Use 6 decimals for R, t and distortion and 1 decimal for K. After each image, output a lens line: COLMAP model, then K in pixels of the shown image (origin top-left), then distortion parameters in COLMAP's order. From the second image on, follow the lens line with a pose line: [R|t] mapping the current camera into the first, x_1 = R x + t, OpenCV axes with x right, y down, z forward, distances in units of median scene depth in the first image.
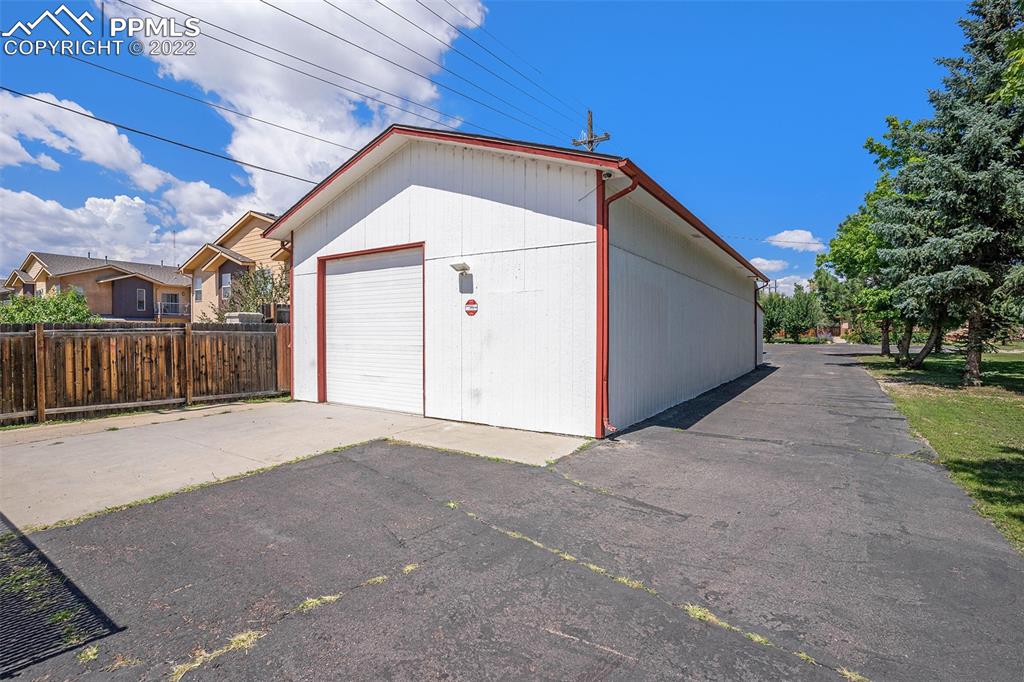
lens RADIAL K [[512.0, 0, 512.0], [0, 512.0, 341.0], [0, 0, 1]] dist [-0.057681, 0.001006]
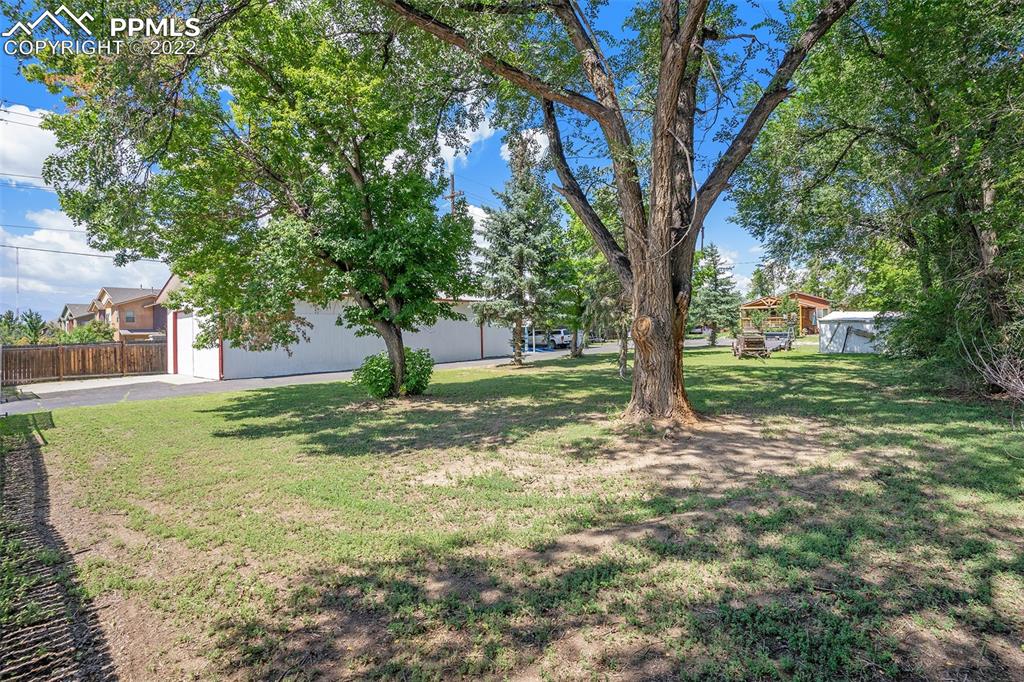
lens RADIAL K [[512.0, 0, 512.0], [0, 512.0, 341.0], [0, 0, 1]] dist [-0.057681, 0.001006]
pose [[0.990511, -0.024833, -0.135168, 1.494034], [0.025937, 0.999643, 0.006416, -0.003845], [0.134961, -0.009861, 0.990802, -1.064910]]
